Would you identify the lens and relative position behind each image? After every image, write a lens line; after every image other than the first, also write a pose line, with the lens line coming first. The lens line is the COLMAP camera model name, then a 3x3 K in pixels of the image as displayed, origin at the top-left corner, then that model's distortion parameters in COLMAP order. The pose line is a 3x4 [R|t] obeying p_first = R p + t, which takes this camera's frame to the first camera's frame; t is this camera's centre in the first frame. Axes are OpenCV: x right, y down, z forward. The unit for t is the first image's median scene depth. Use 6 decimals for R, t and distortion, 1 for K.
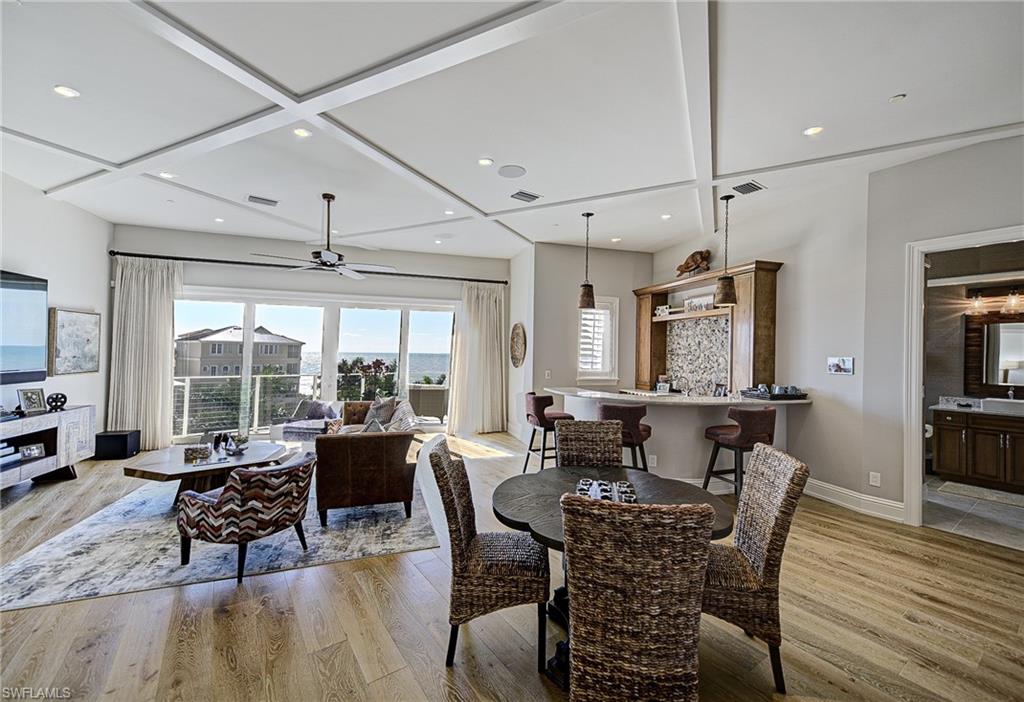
lens RADIAL K [[403.9, 0, 512.0], [0, 403.9, 351.0], [0, 0, 1]] dist [0.013293, 0.000187]
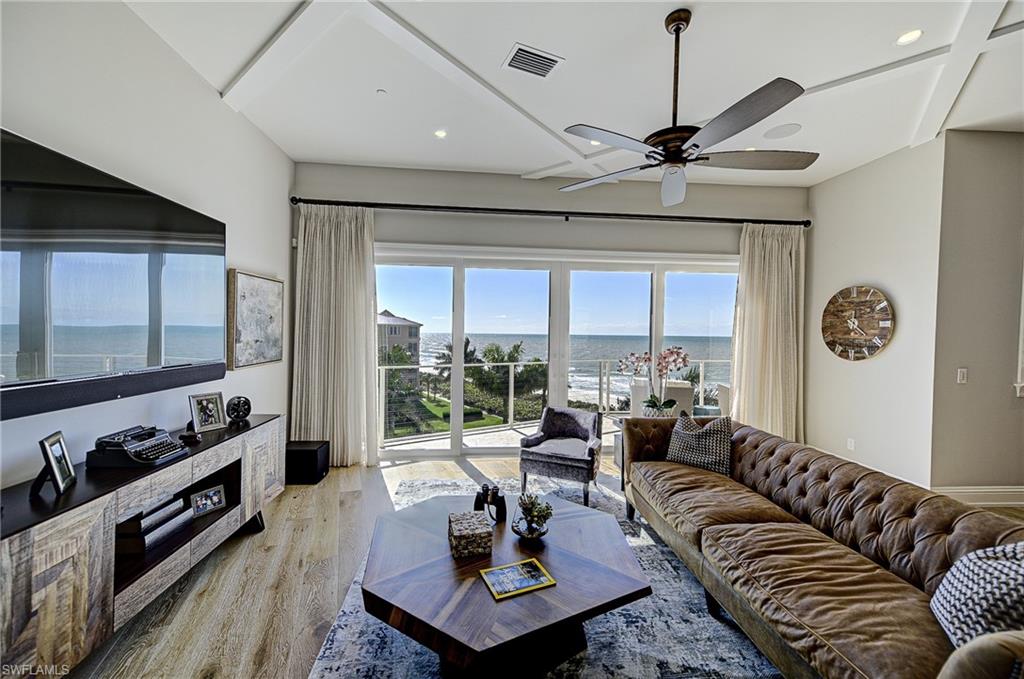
lens RADIAL K [[396.3, 0, 512.0], [0, 396.3, 339.5], [0, 0, 1]] dist [0.001599, 0.000070]
pose [[0.974836, 0.002400, -0.222908, -0.470239], [0.001850, 0.999820, 0.018857, -0.000496], [0.222914, -0.018795, 0.974657, 0.418106]]
